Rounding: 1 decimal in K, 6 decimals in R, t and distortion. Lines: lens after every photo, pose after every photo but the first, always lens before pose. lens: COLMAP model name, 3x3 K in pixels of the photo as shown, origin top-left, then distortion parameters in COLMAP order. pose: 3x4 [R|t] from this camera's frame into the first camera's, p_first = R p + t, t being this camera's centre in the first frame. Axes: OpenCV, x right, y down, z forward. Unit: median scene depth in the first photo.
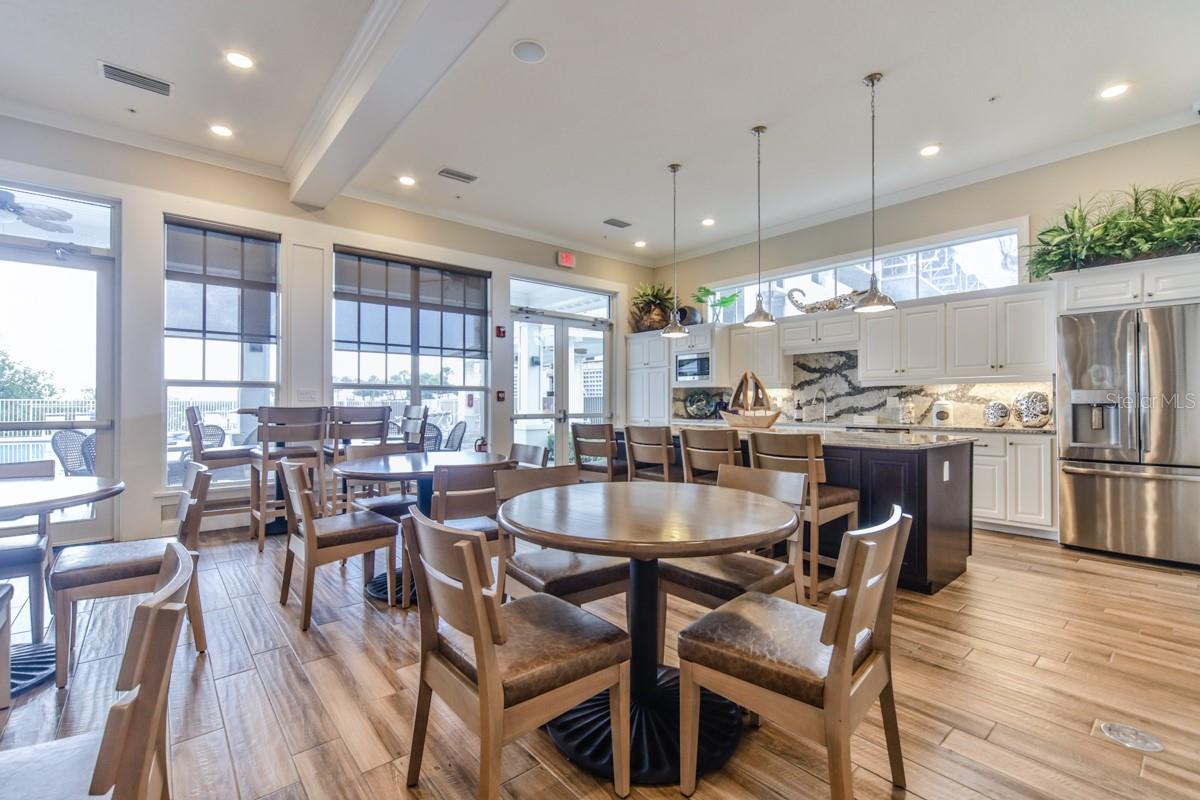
lens RADIAL K [[540.3, 0, 603.3], [0, 540.3, 399.7], [0, 0, 1]] dist [-0.003815, 0.000296]
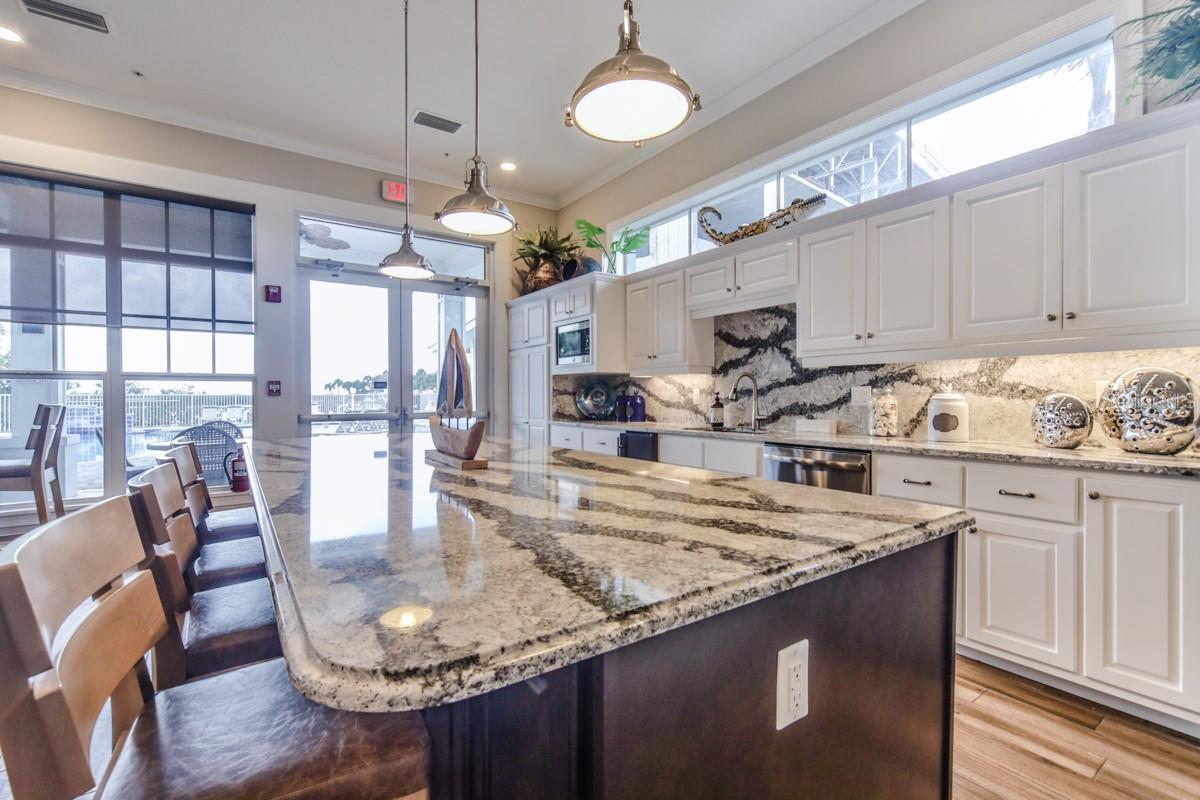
lens RADIAL K [[540.3, 0, 590.2], [0, 540.3, 399.2], [0, 0, 1]] dist [-0.003815, 0.000296]
pose [[0.993776, -0.003330, -0.111344, 0.297373], [0.004885, 0.999894, 0.013694, -0.000650], [0.111287, -0.014153, 0.993688, 0.388900]]
